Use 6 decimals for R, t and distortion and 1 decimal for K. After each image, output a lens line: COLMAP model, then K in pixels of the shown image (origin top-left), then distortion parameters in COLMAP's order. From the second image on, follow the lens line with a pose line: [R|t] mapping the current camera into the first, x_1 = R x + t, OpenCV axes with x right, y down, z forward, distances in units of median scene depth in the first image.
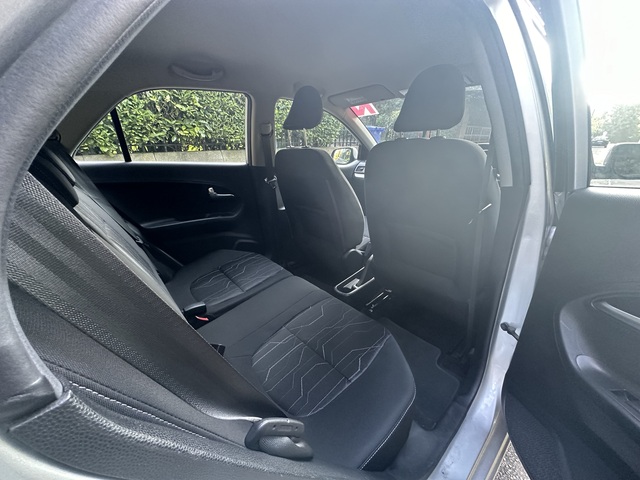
lens RADIAL K [[254.9, 0, 321.1], [0, 254.9, 242.3], [0, 0, 1]] dist [0.000152, -0.000031]
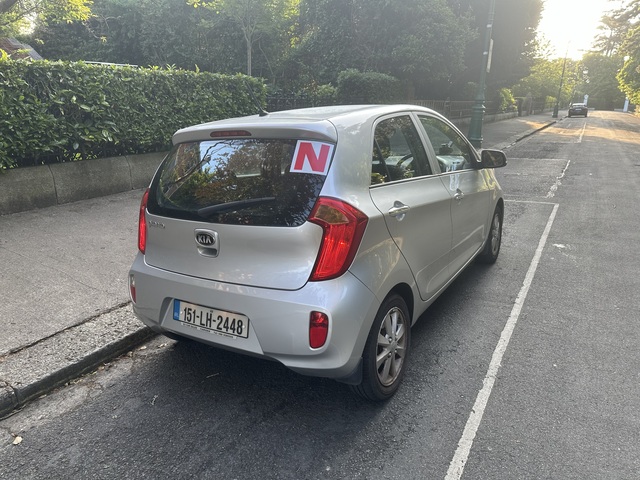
lens RADIAL K [[449.2, 0, 317.7], [0, 449.2, 237.7], [0, 0, 1]] dist [0.075870, -0.105957]
pose [[0.961741, -0.102134, 0.254209, -0.245426], [0.131435, 0.986162, -0.101045, 0.113477], [-0.240372, 0.130591, 0.961856, -0.491378]]
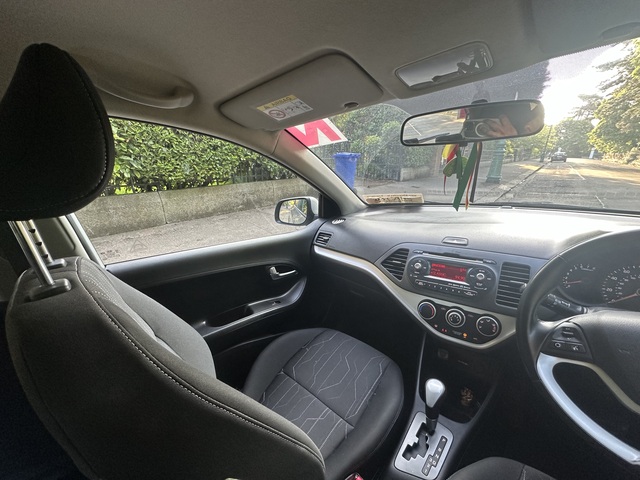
lens RADIAL K [[254.9, 0, 321.1], [0, 254.9, 242.3], [0, 0, 1]] dist [0.000152, -0.000031]
pose [[0.995958, -0.062538, 0.064465, 0.057546], [0.068016, 0.993918, -0.086609, -0.118769], [-0.058656, 0.090644, 0.994154, 0.234541]]
